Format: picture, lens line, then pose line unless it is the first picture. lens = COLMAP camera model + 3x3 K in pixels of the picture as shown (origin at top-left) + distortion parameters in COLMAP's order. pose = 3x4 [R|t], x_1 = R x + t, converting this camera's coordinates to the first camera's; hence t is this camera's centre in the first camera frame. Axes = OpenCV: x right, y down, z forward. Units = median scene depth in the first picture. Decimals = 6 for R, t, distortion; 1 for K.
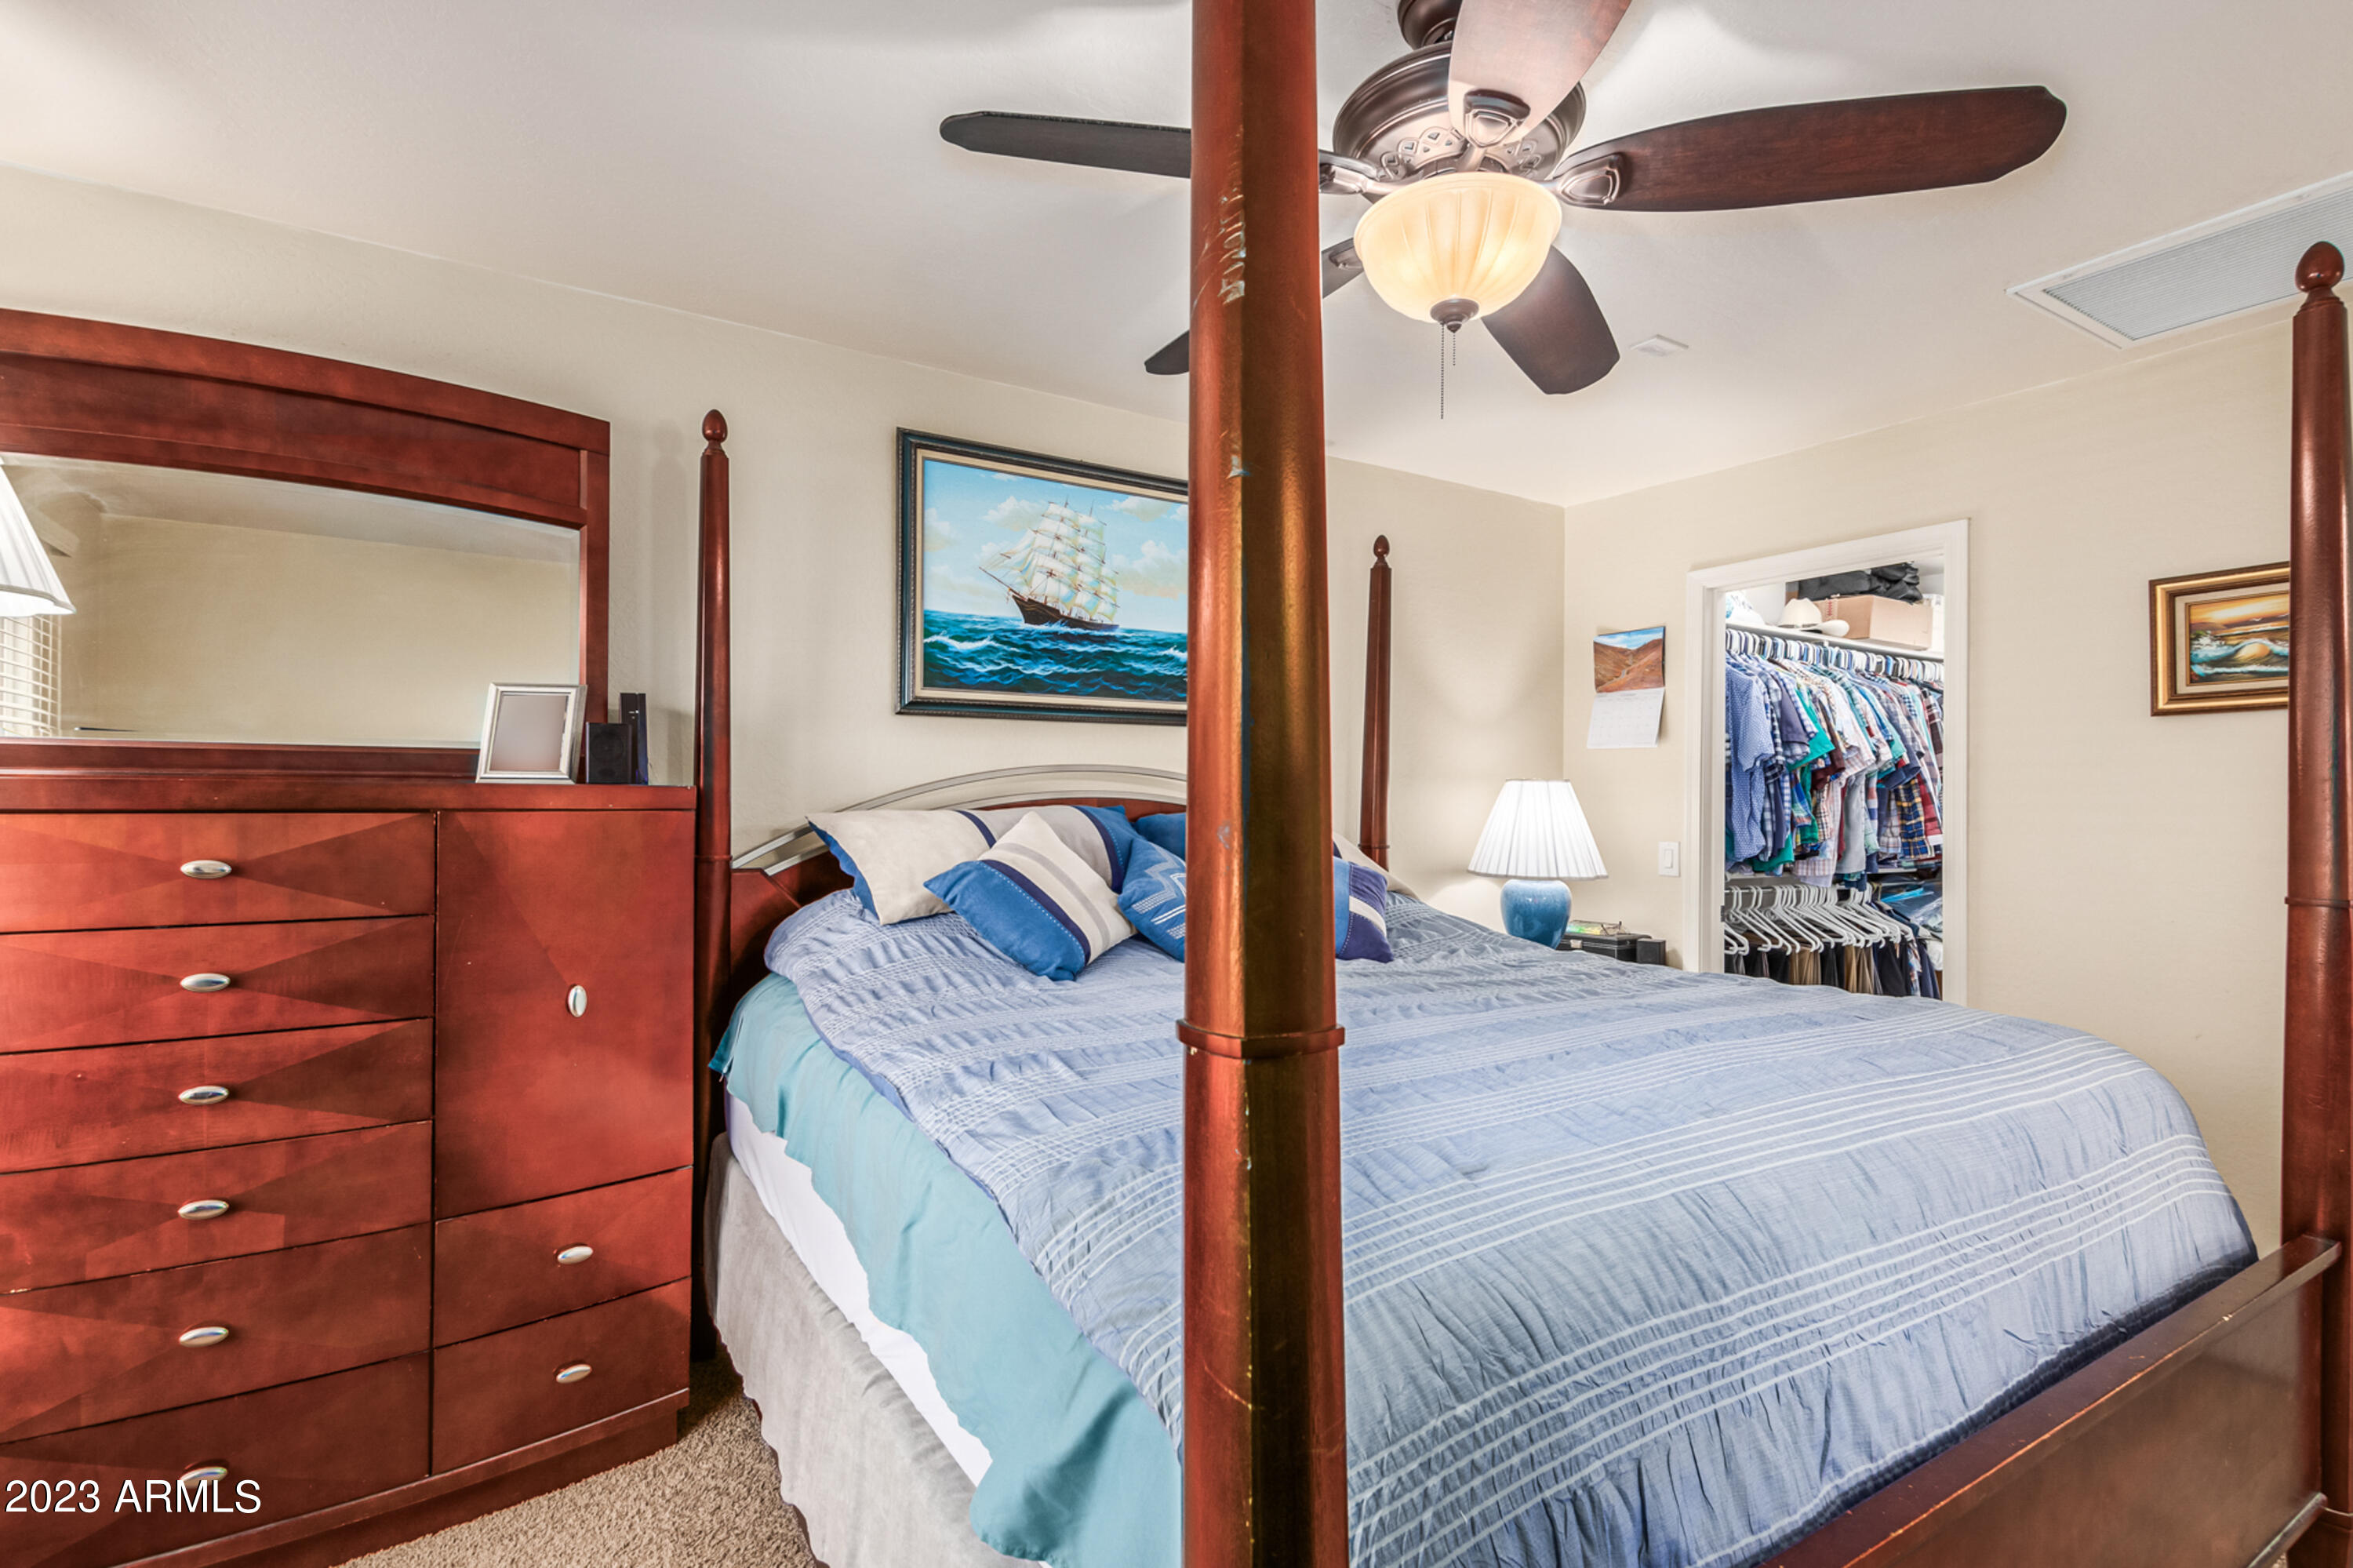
lens RADIAL K [[1107.8, 0, 1177.9], [0, 1107.8, 792.7], [0, 0, 1]] dist [0.005250, -0.000534]
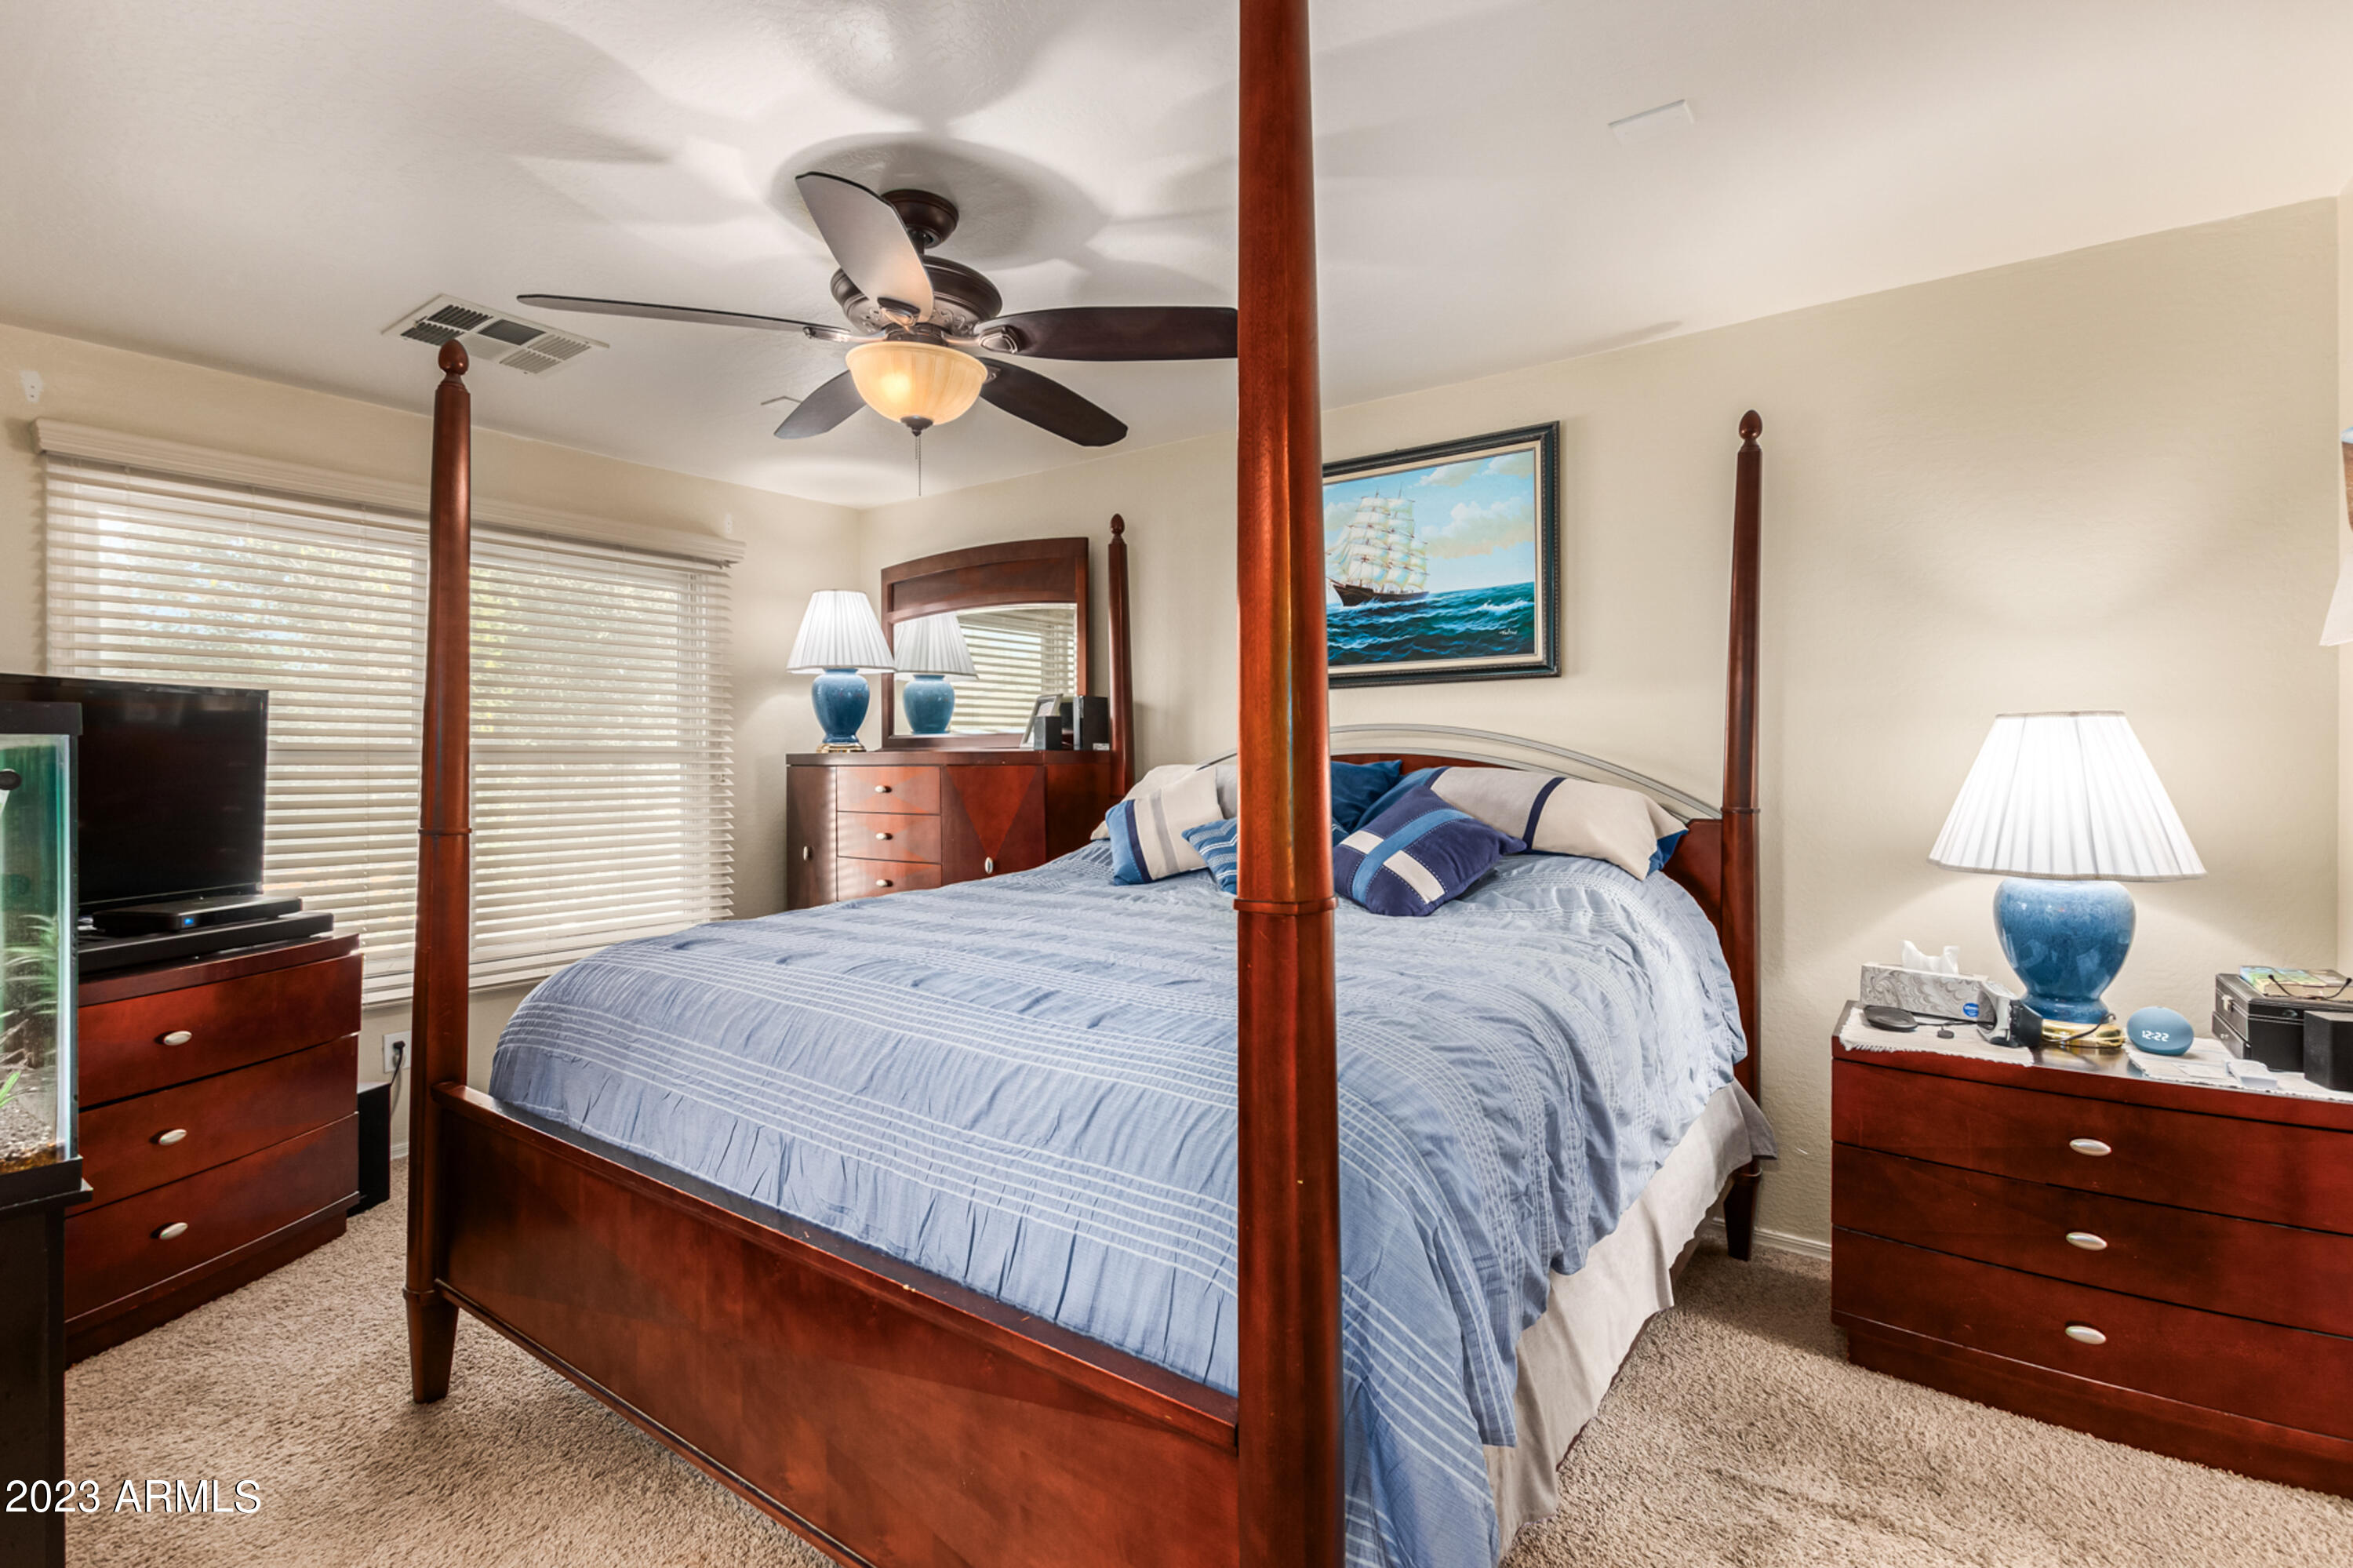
lens RADIAL K [[1107.8, 0, 1162.8], [0, 1107.8, 767.4], [0, 0, 1]] dist [0.005250, -0.000534]
pose [[0.371389, -0.006270, -0.928456, 0.857878], [0.006363, 0.999971, -0.004208, 0.021311], [0.928456, -0.004345, 0.371418, 0.372448]]
